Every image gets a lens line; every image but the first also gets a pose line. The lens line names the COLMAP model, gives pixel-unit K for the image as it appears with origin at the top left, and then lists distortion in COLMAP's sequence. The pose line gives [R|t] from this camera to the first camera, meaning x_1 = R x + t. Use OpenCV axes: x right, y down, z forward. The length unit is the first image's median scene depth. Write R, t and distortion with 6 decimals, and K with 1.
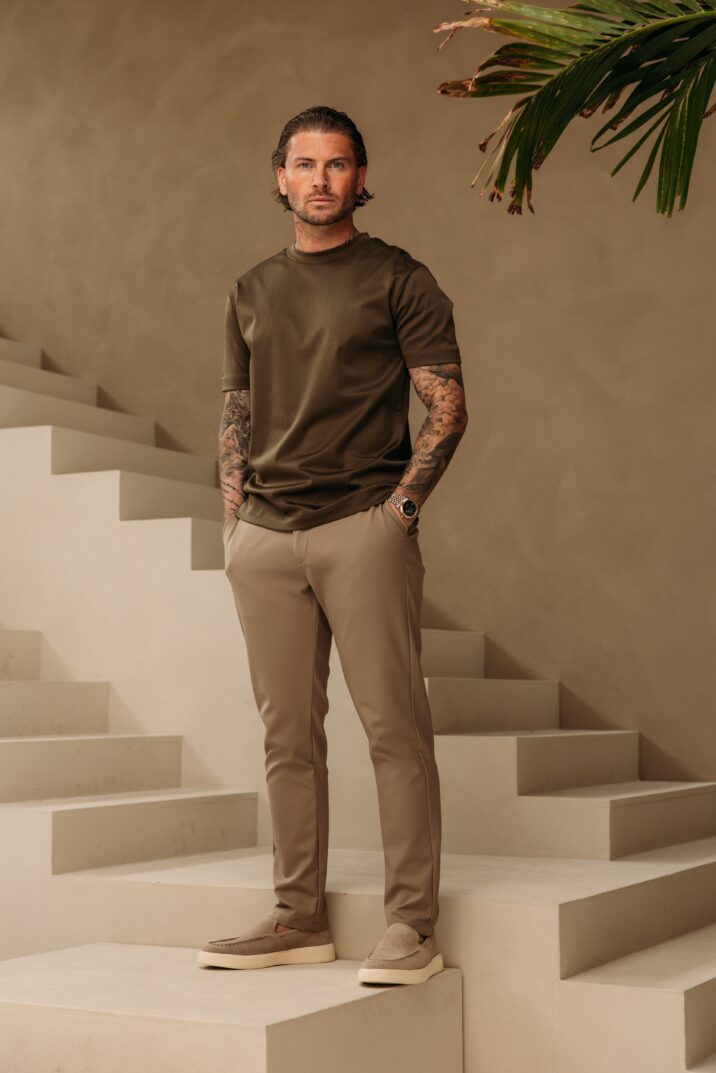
lens RADIAL K [[1952.9, 0, 358.0], [0, 1952.9, 536.5], [0, 0, 1]] dist [-0.177637, -1.780103]
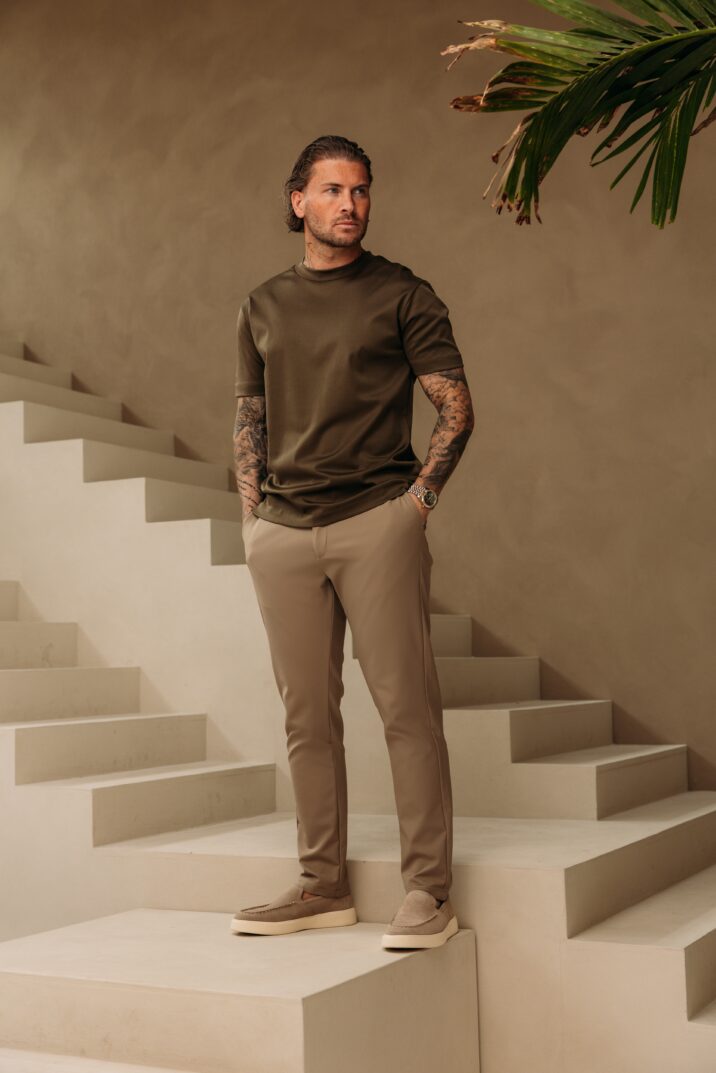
lens RADIAL K [[1620.0, 0, 358.0], [0, 1620.0, 579.9], [0, 0, 1]] dist [-0.329138, 0.086549]
pose [[0.999708, -0.019816, 0.013849, -0.020290], [0.019394, 0.999362, 0.029995, -0.000448], [-0.014434, -0.029717, 0.999454, 0.109796]]
